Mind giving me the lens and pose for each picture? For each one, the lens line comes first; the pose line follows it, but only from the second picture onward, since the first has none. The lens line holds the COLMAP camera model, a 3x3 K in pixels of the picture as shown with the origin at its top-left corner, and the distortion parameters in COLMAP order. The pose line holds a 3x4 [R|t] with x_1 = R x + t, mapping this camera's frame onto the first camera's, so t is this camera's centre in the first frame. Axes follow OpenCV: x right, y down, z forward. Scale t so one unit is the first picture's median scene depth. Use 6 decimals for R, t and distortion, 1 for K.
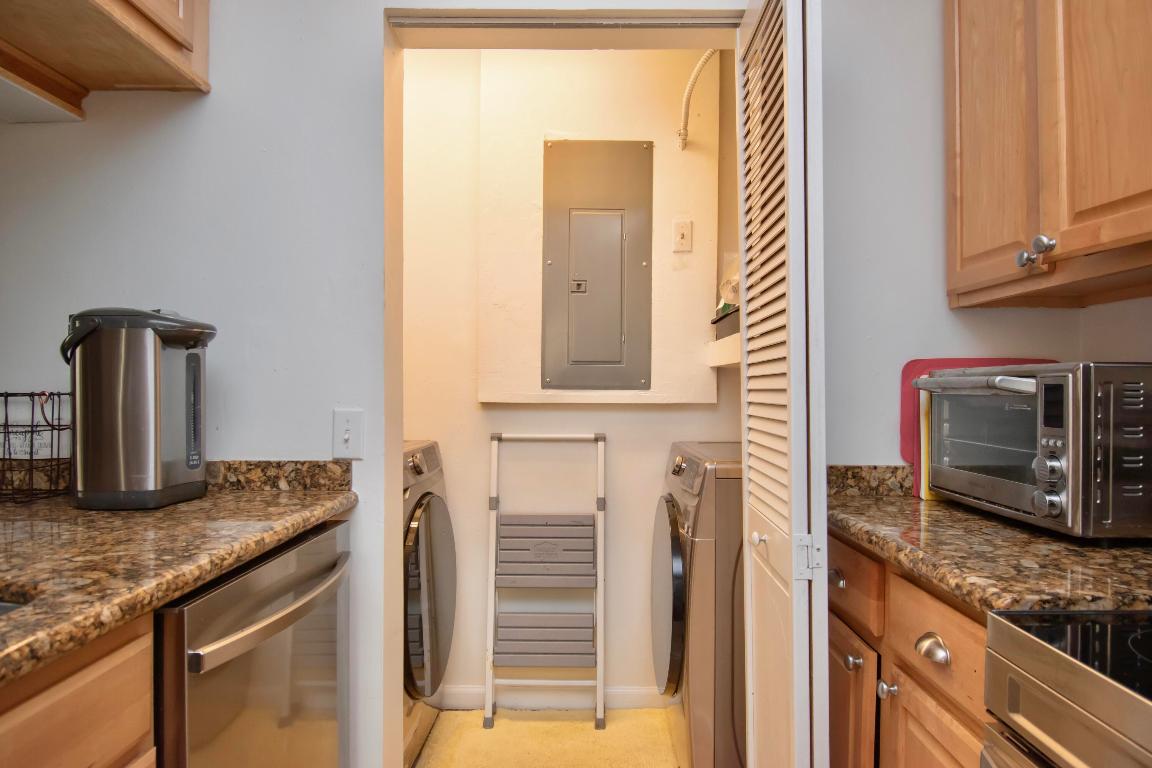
lens RADIAL K [[691.3, 0, 574.6], [0, 691.3, 383.6], [0, 0, 1]] dist [-0.002868, -0.000497]
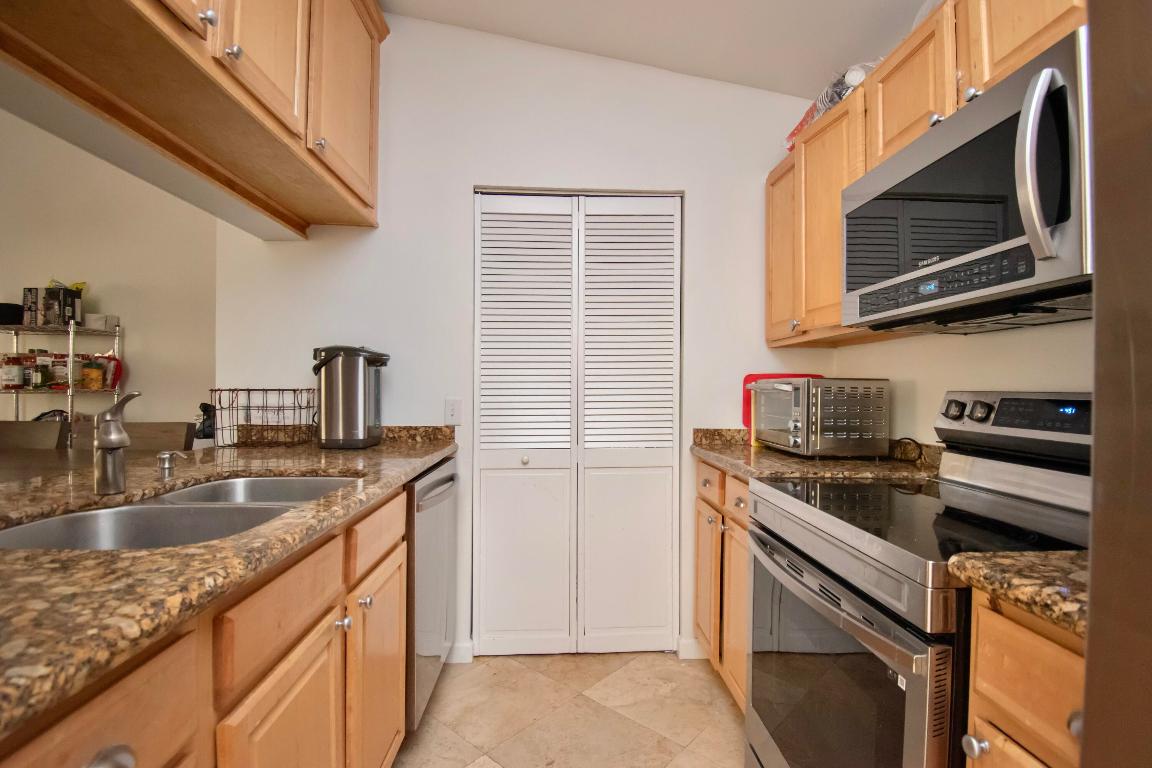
lens RADIAL K [[526.8, 0, 580.1], [0, 526.8, 385.2], [0, 0, 1]] dist [0.000833, 0.000030]
pose [[0.998225, 0.005486, 0.059297, -0.071746], [-0.005552, 0.999984, 0.000935, -0.002581], [-0.059291, -0.001262, 0.998240, -0.458464]]
